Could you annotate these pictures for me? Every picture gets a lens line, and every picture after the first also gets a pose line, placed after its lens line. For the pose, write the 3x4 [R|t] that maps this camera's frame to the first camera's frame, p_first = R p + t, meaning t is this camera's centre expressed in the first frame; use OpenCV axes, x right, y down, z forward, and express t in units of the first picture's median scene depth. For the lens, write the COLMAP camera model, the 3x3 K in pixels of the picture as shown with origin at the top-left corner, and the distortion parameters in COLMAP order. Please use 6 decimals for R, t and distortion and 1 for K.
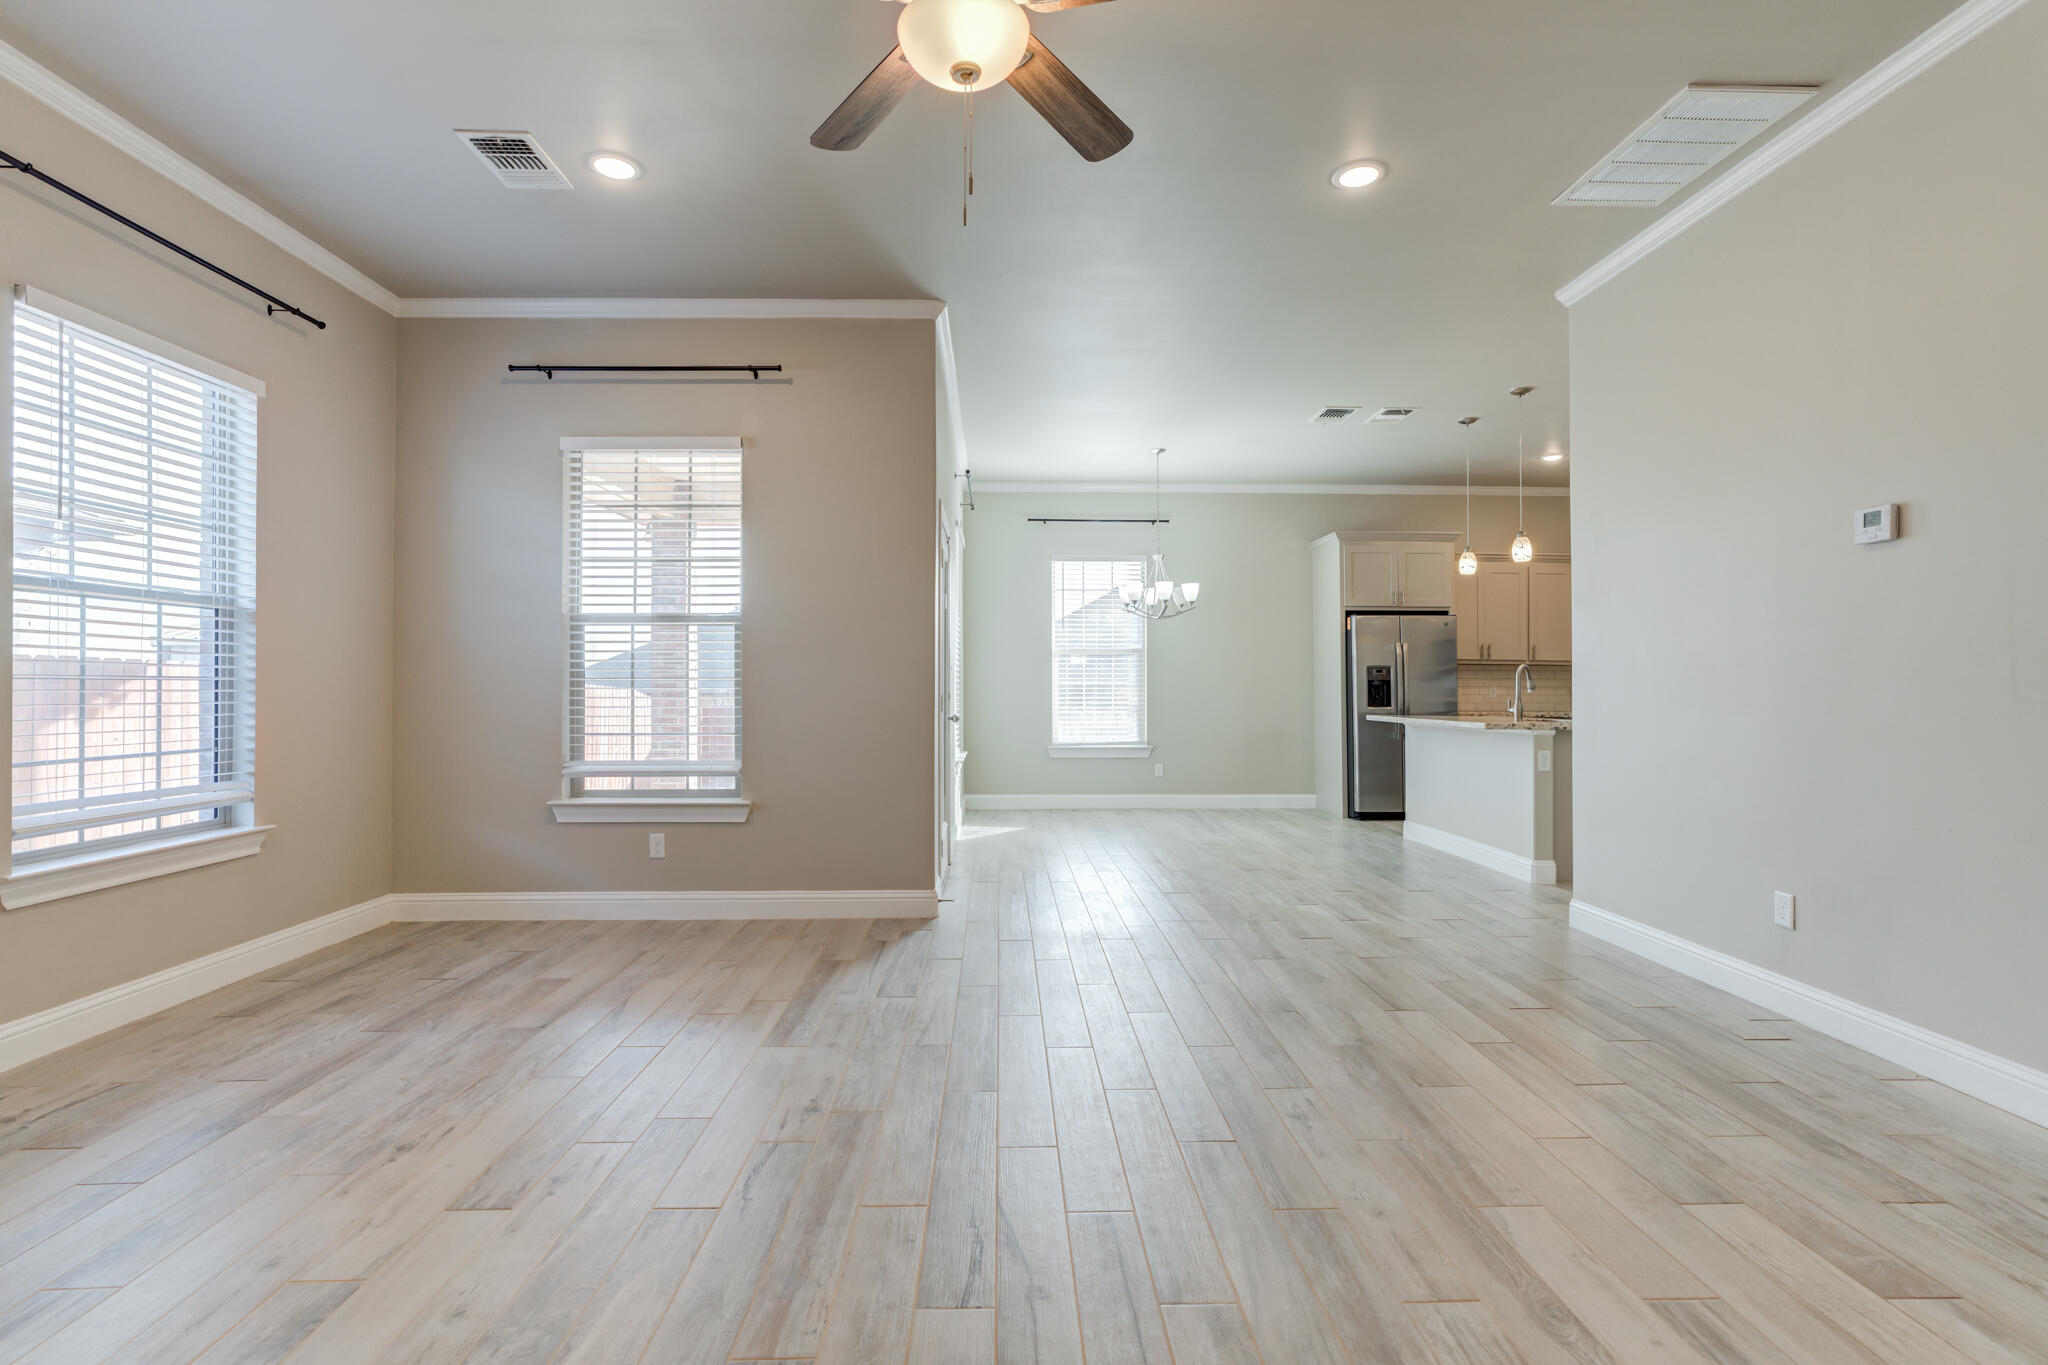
lens RADIAL K [[925.8, 0, 1020.1], [0, 925.8, 683.4], [0, 0, 1]] dist [-0.015668, 0.014277]
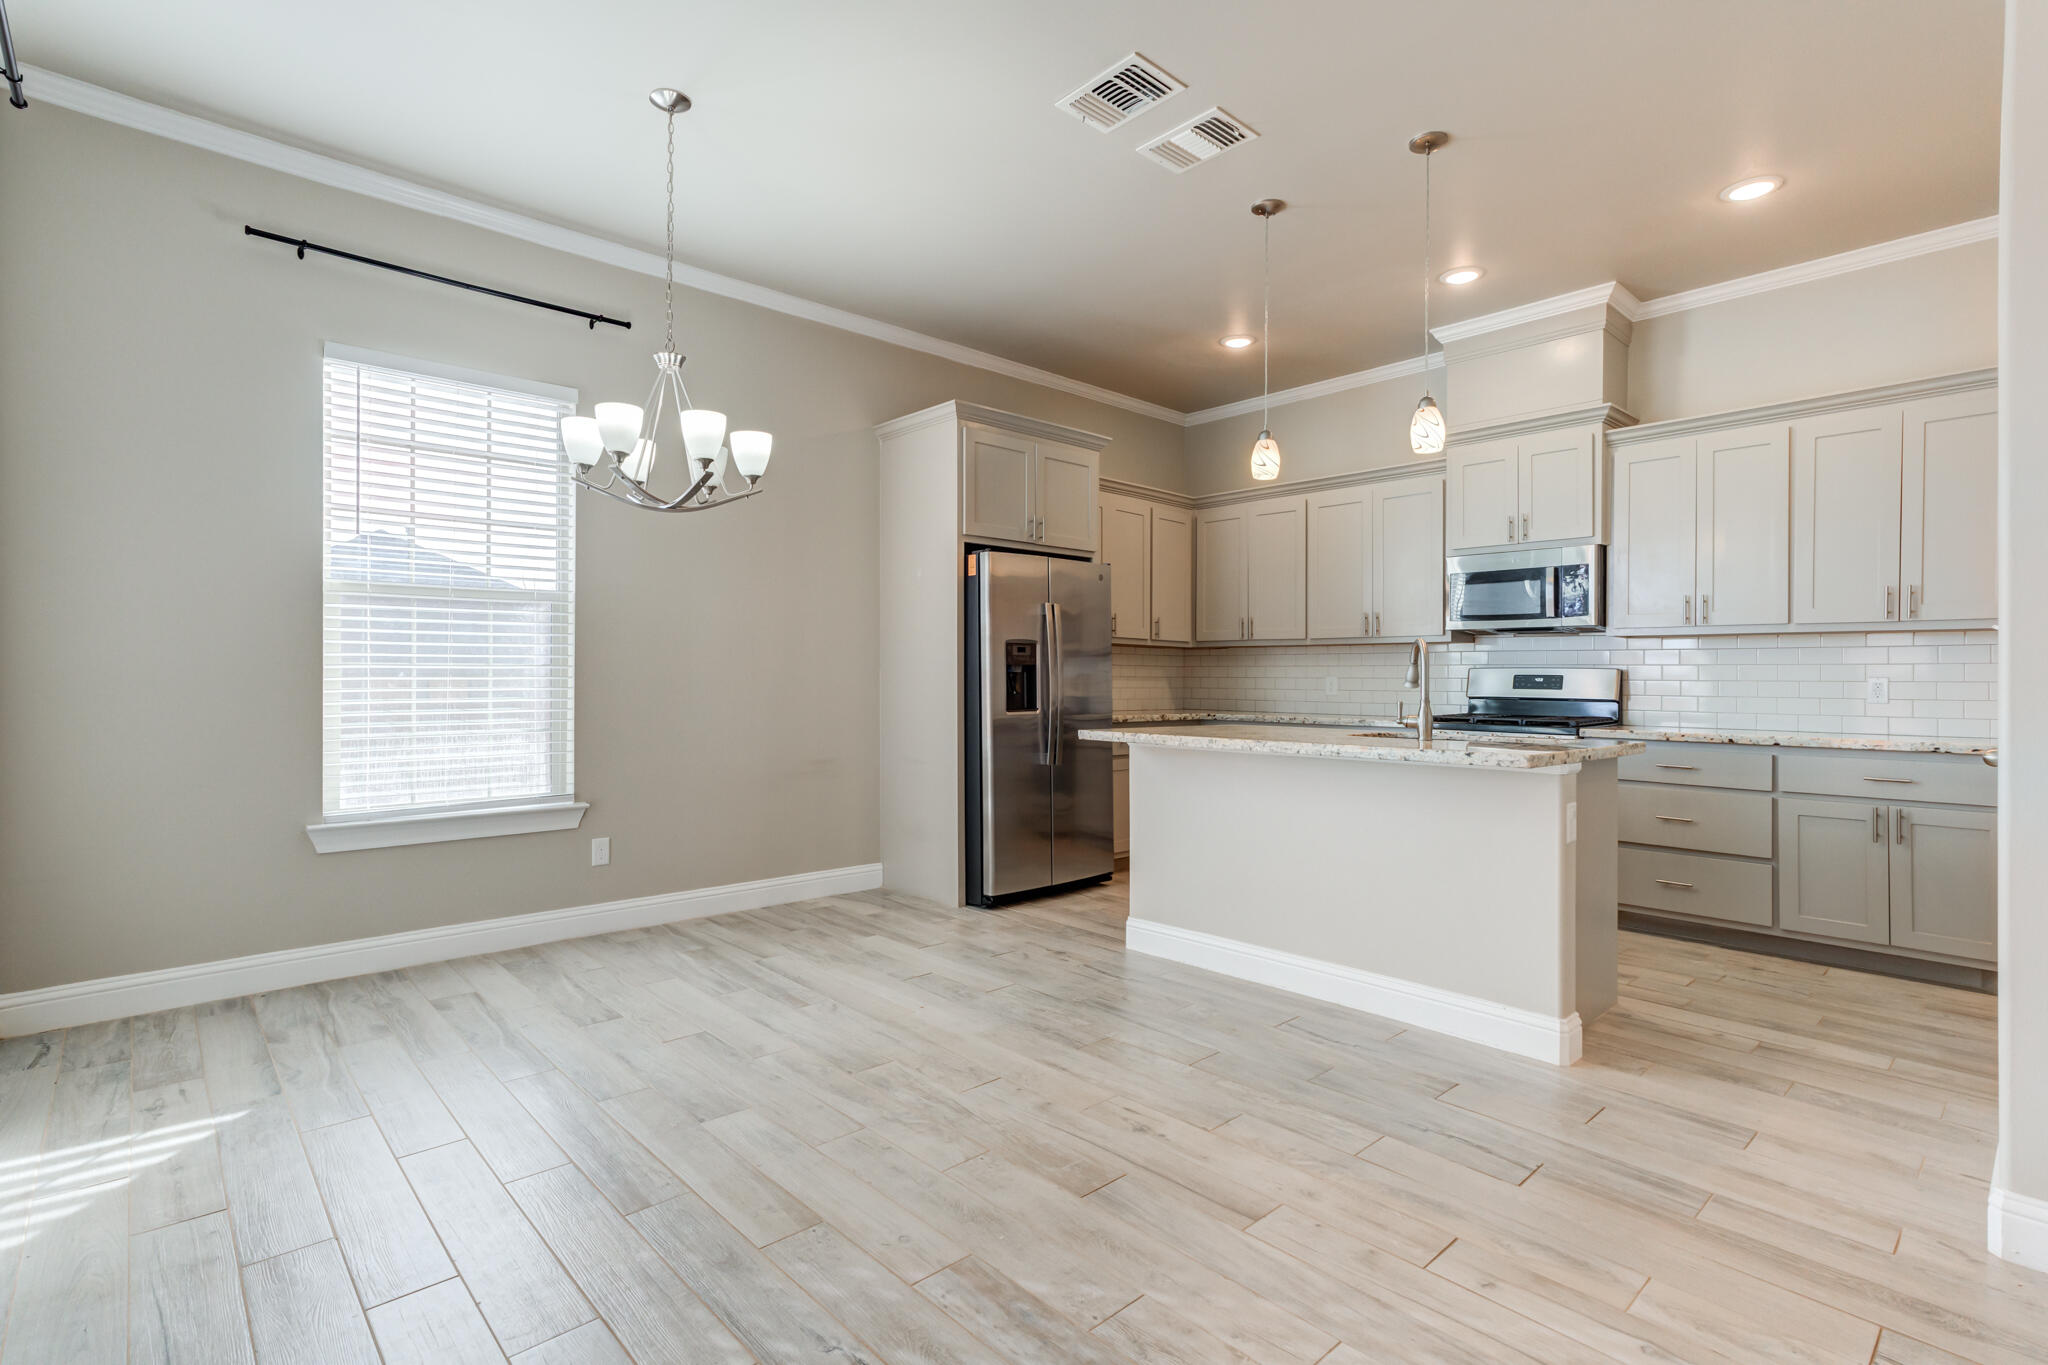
lens RADIAL K [[971.6, 0, 1064.5], [0, 971.6, 673.7], [0, 0, 1]] dist [-0.020174, 0.019923]
pose [[0.723480, 0.005109, 0.690327, -0.025507], [-0.007009, 0.999975, -0.000054, 0.002908], [-0.690310, -0.004799, 0.723498, 0.950363]]
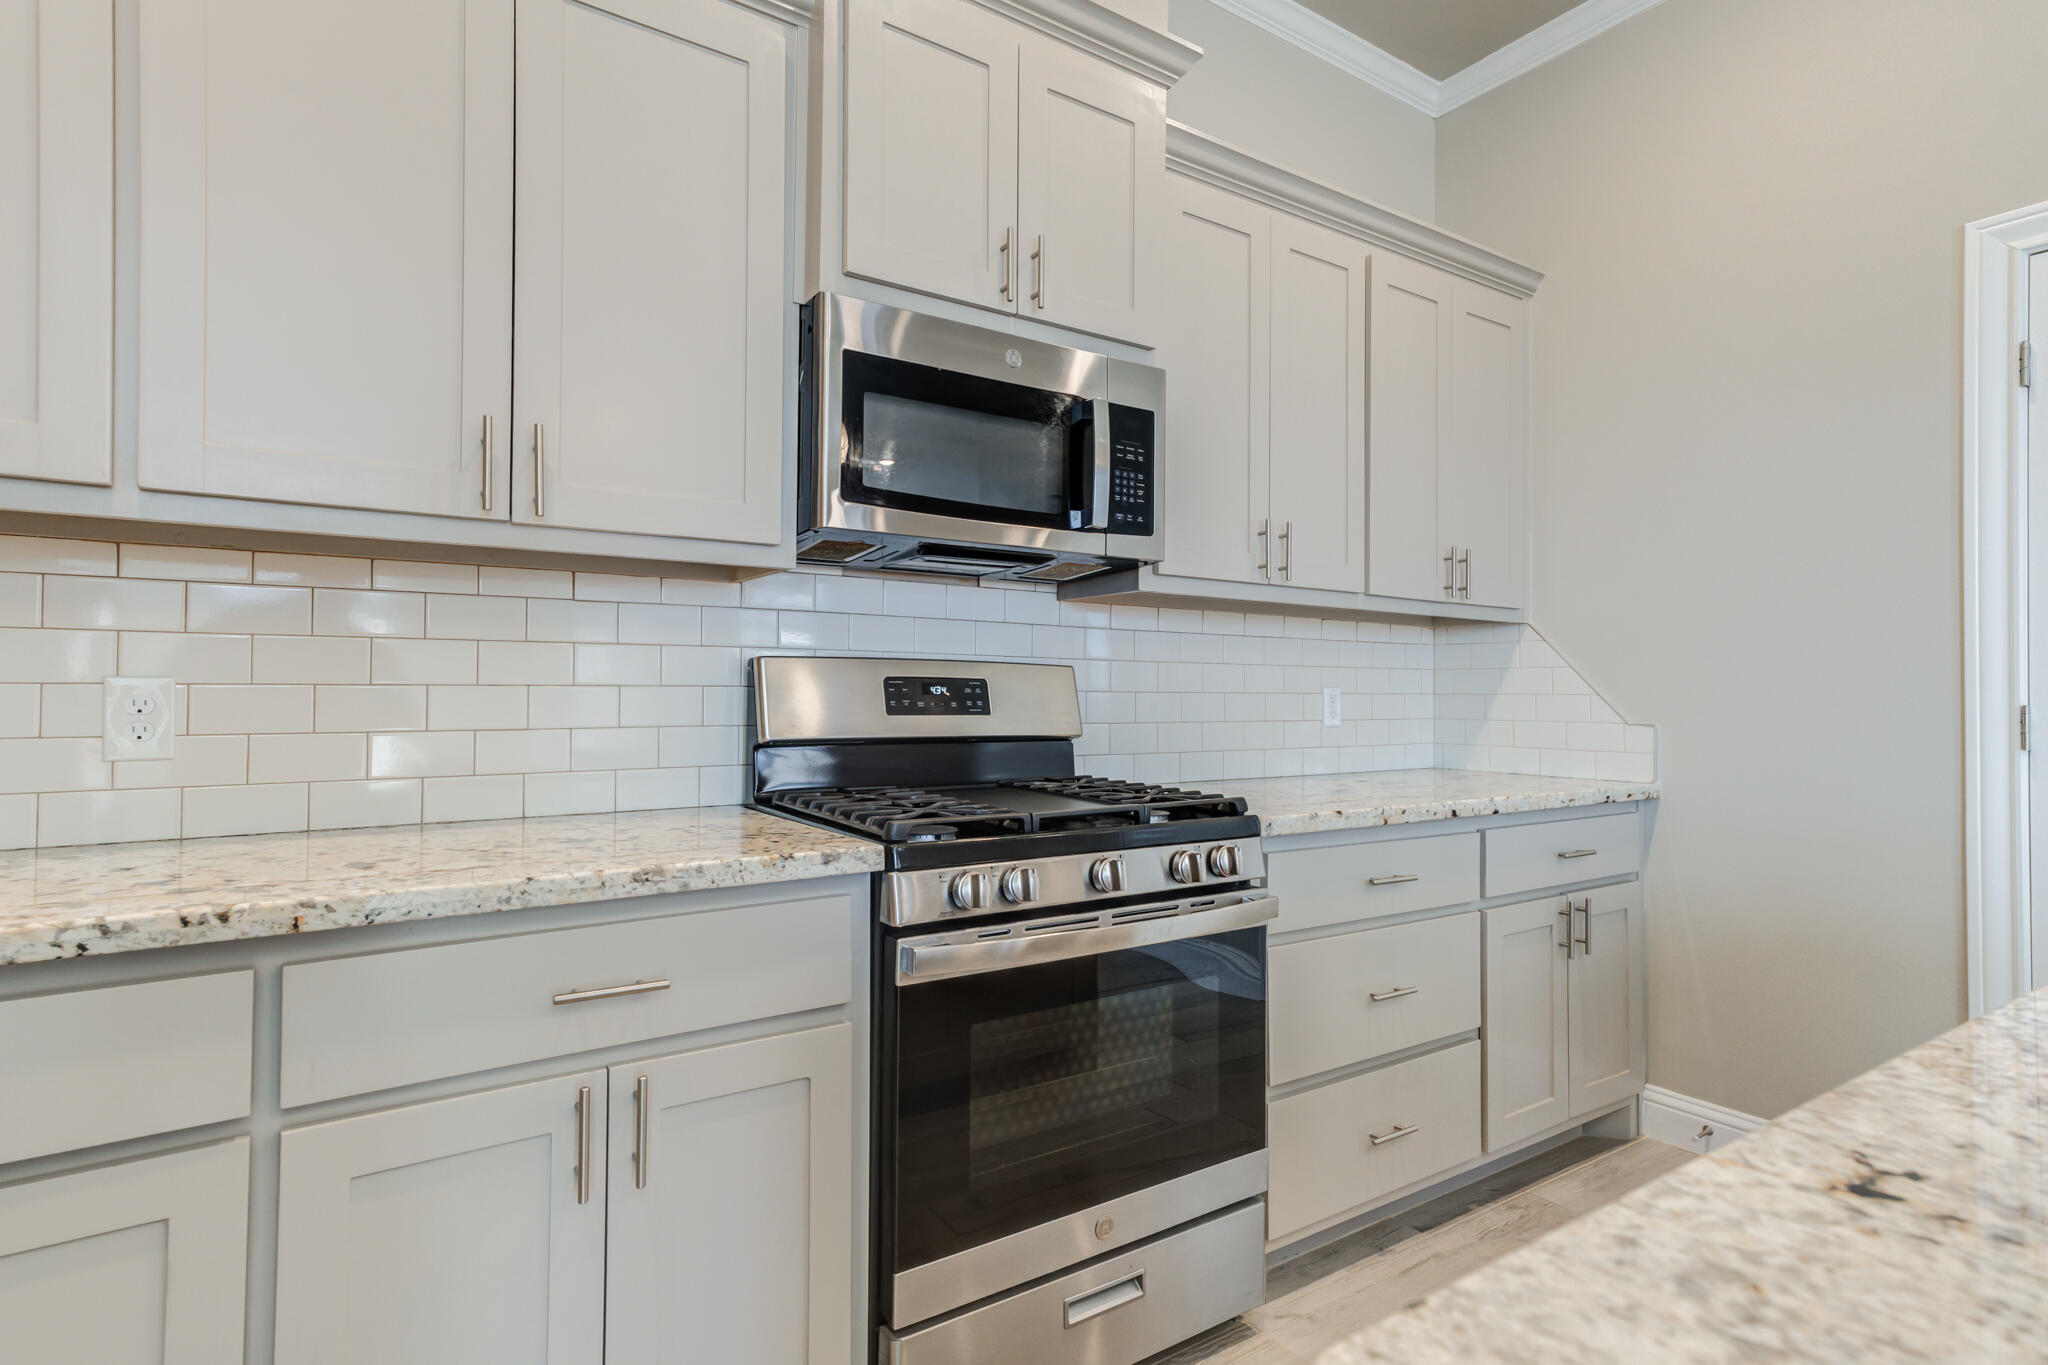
lens RADIAL K [[1054.4, 0, 1024.0], [0, 1054.4, 682.5], [0, 0, 1]] dist [0.002991, 0.001057]
pose [[-0.491825, 0.002646, 0.870690, 0.770215], [-0.010888, 0.999898, -0.009189, 0.006452], [-0.870626, -0.014000, -0.491746, 1.631665]]
